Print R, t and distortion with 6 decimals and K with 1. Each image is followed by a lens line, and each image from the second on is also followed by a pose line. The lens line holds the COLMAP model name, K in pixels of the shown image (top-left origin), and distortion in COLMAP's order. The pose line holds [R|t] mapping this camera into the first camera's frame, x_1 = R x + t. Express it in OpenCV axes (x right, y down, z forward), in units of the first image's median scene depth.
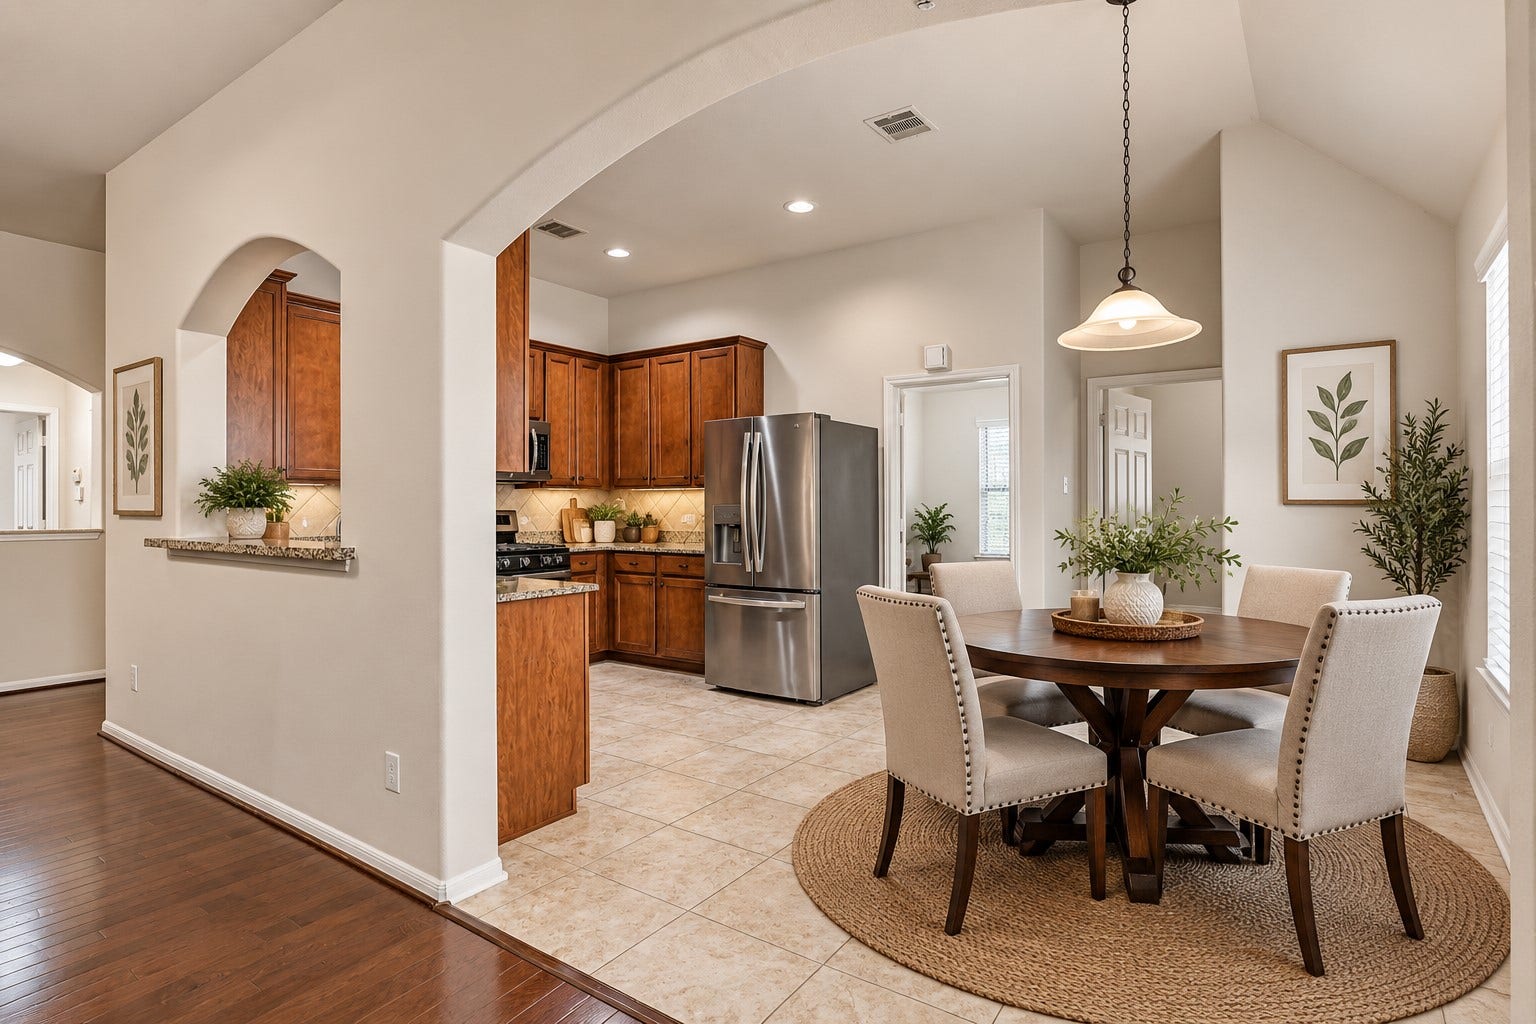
lens RADIAL K [[779.0, 0, 769.7], [0, 779.0, 507.8], [0, 0, 1]] dist [-0.042806, 0.000274]
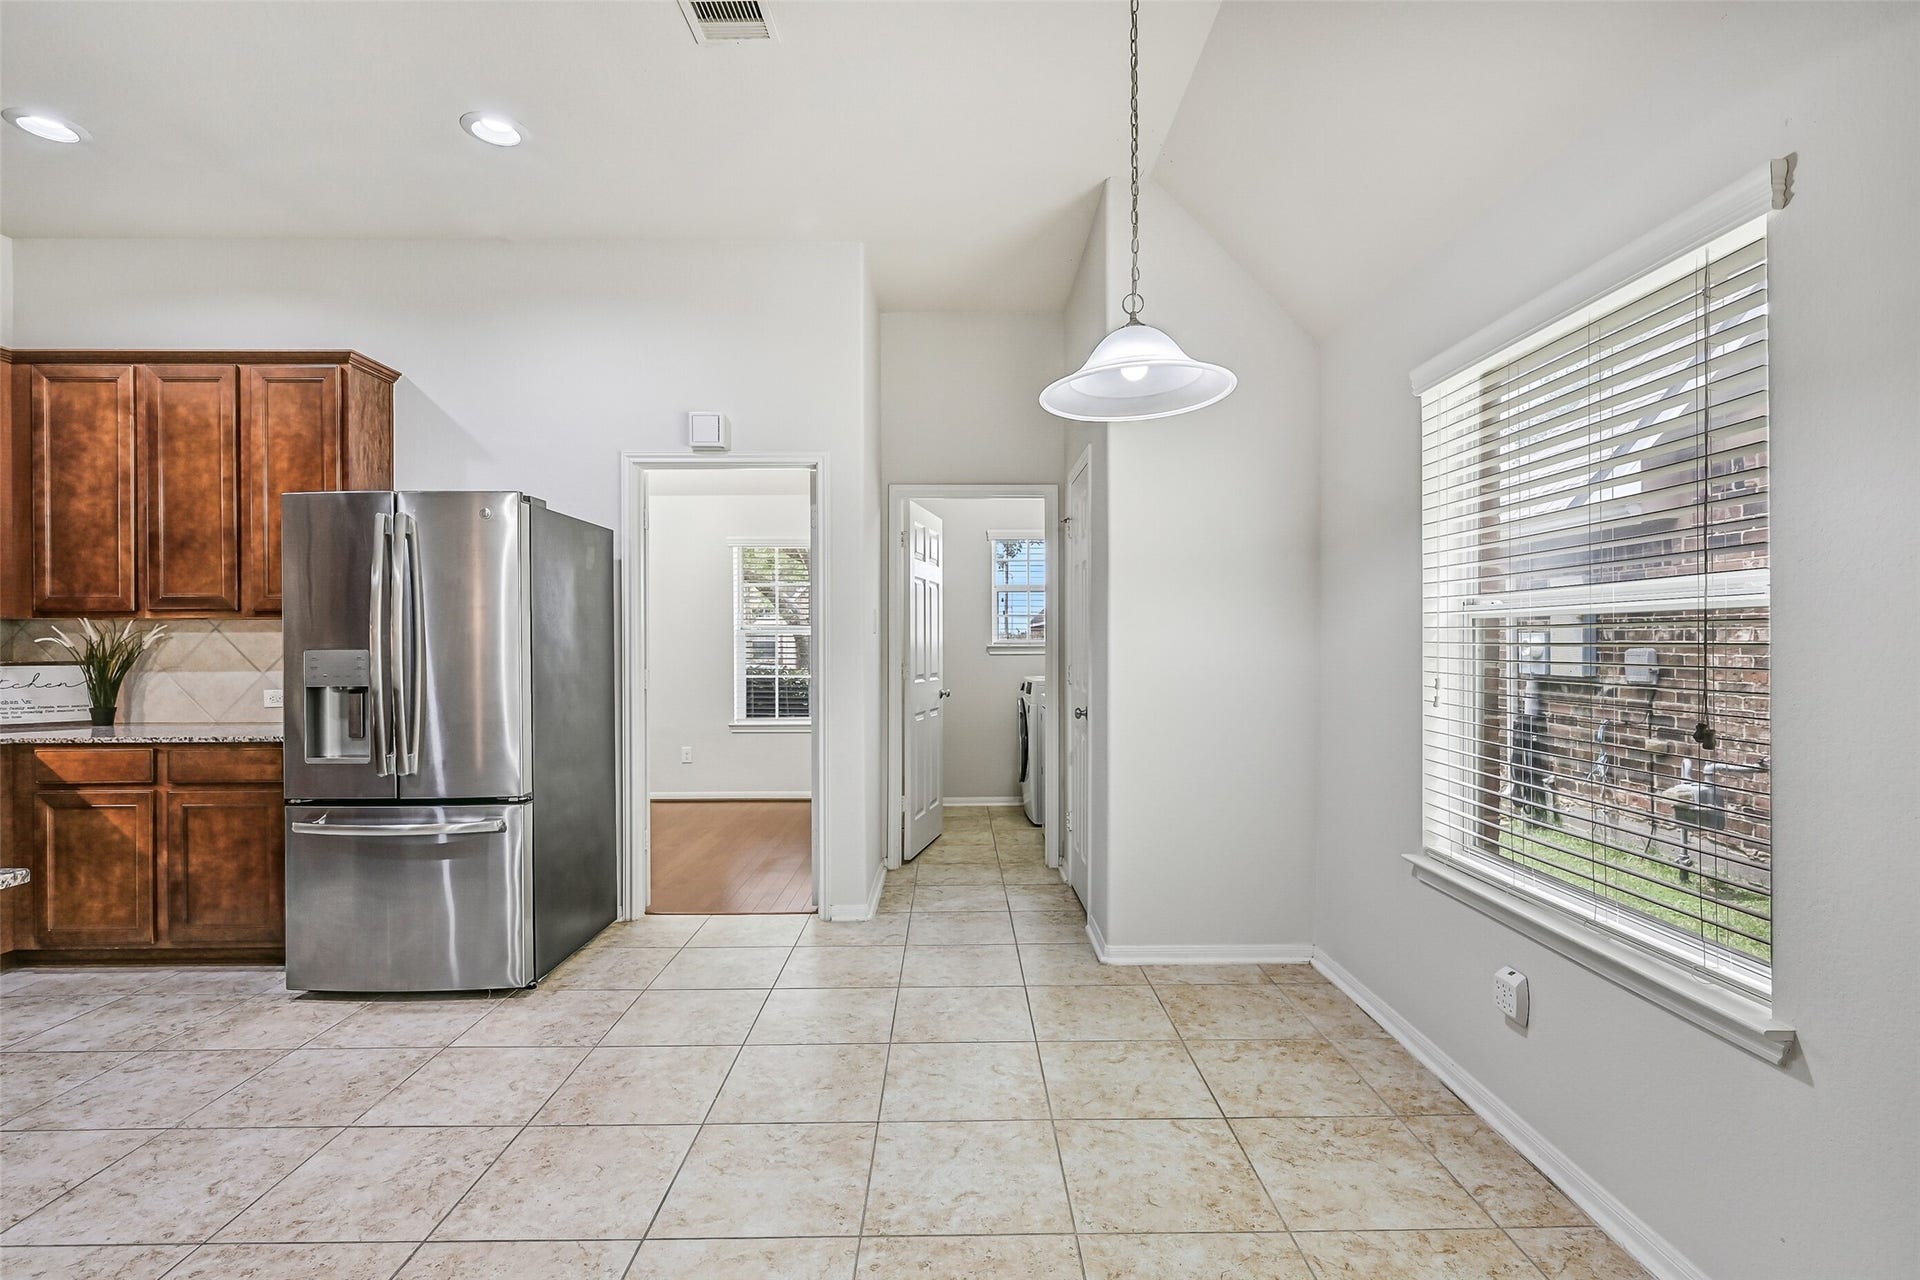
lens RADIAL K [[921.6, 0, 957.5], [0, 921.6, 641.1], [0, 0, 1]] dist [-0.000953, 0.000608]
pose [[0.824331, 0.000723, 0.566108, -0.058075], [0.003689, 0.999971, -0.006647, -0.004239], [-0.566097, 0.007568, 0.824304, 0.215908]]
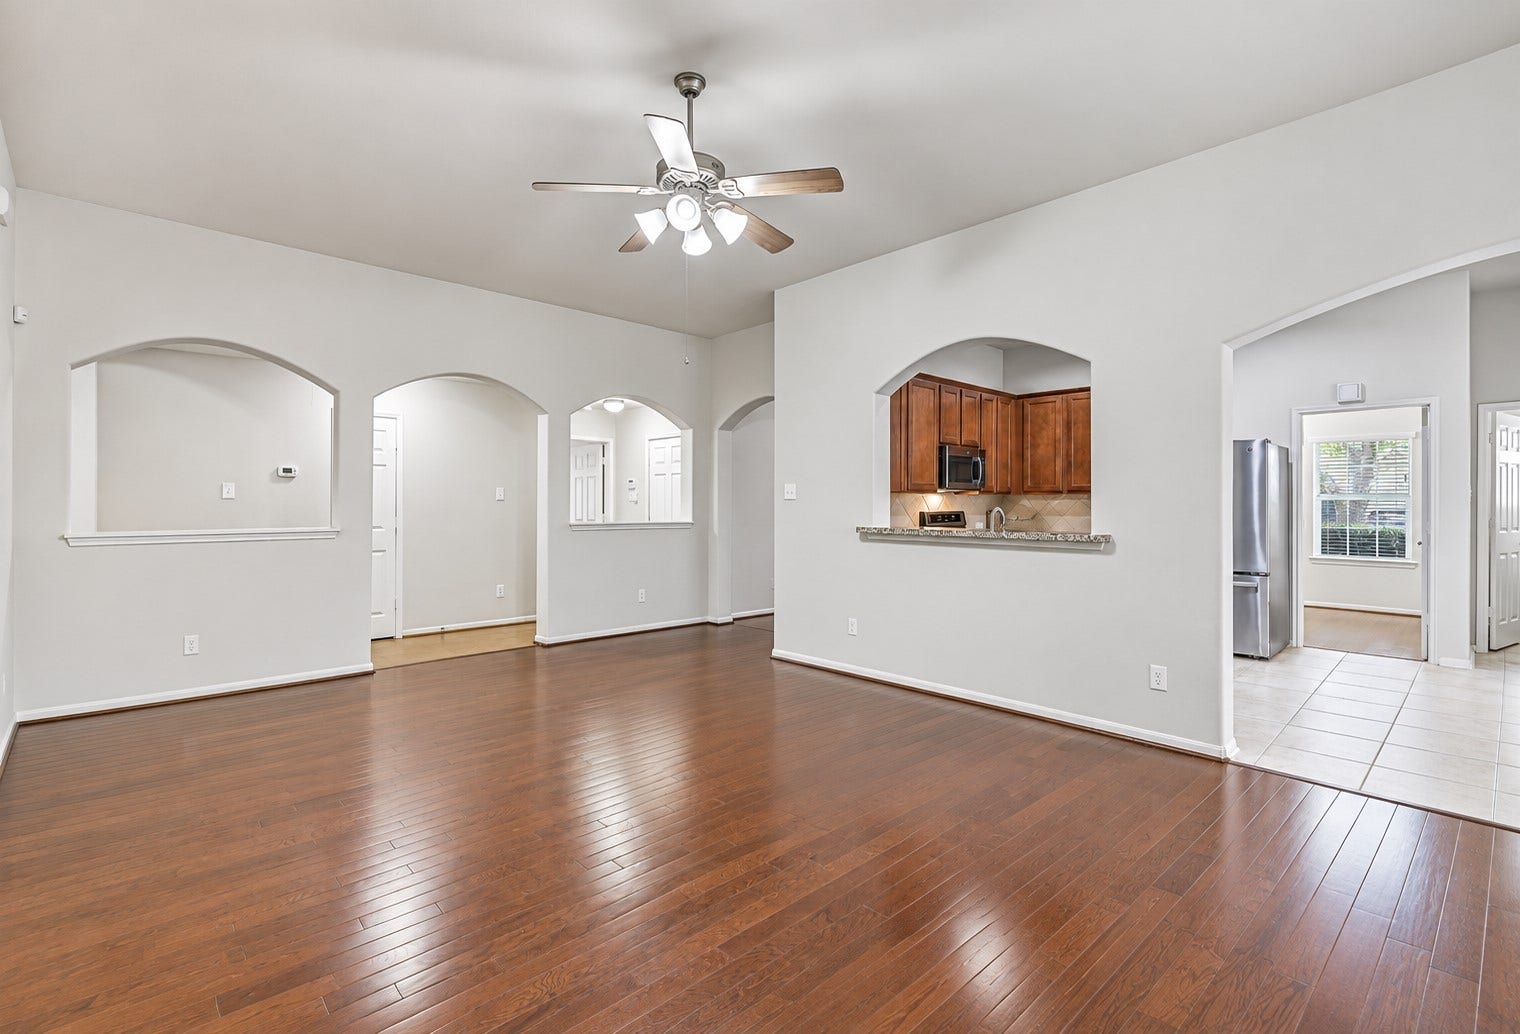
lens RADIAL K [[702.5, 0, 756.8], [0, 702.5, 501.0], [0, 0, 1]] dist [-0.000815, -0.000195]
pose [[0.976843, 0.002724, -0.213941, -0.471084], [-0.004524, 0.999958, -0.007923, -0.003232], [0.213910, 0.008707, 0.976815, -0.312242]]
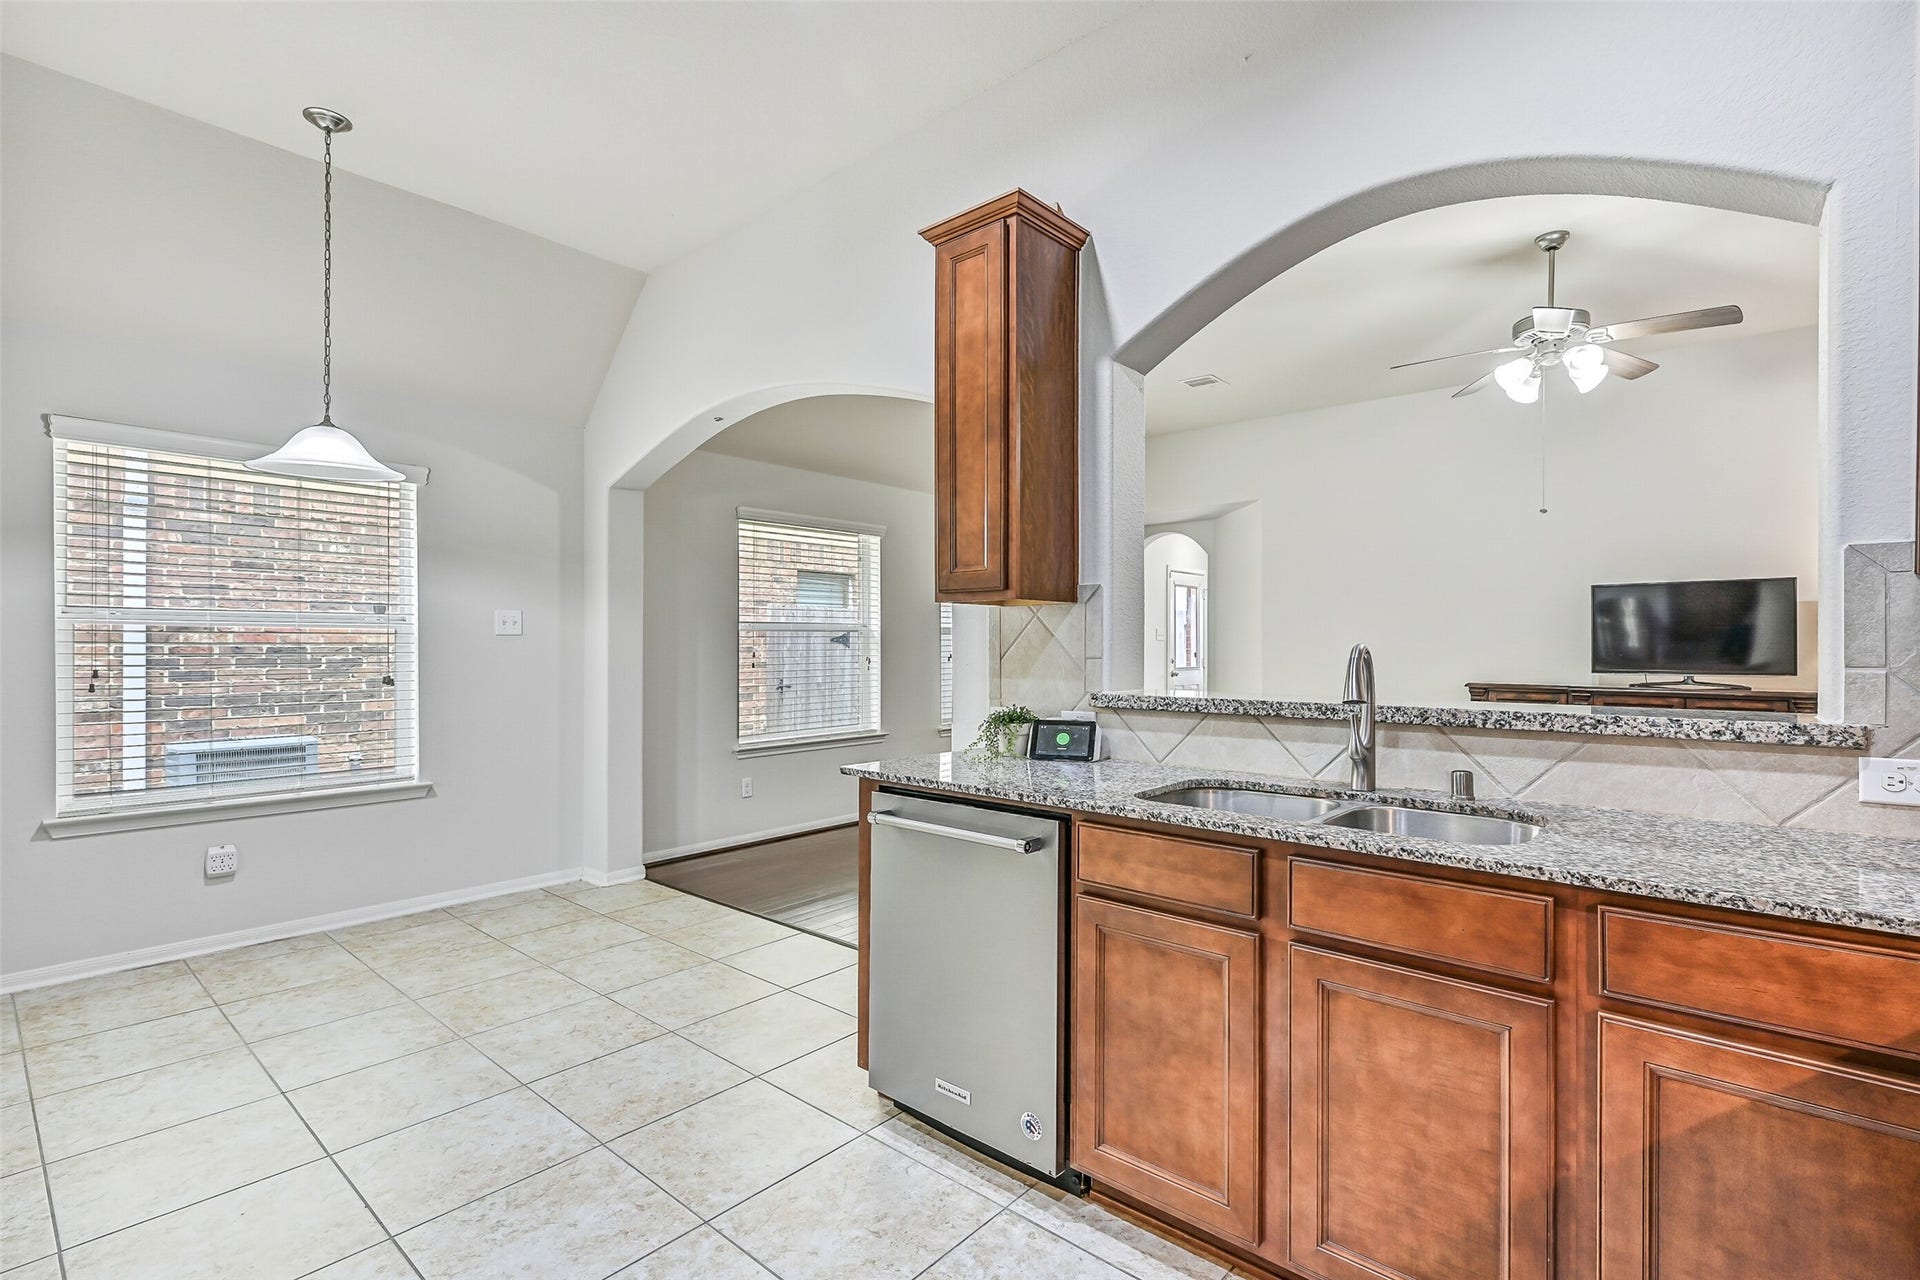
lens RADIAL K [[921.6, 0, 957.5], [0, 921.6, 641.1], [0, 0, 1]] dist [-0.000953, 0.000608]
pose [[-0.990454, 0.005880, 0.137718, -0.247151], [0.006287, 0.999977, 0.002517, -0.006264], [-0.137700, 0.003359, -0.990468, 1.023529]]
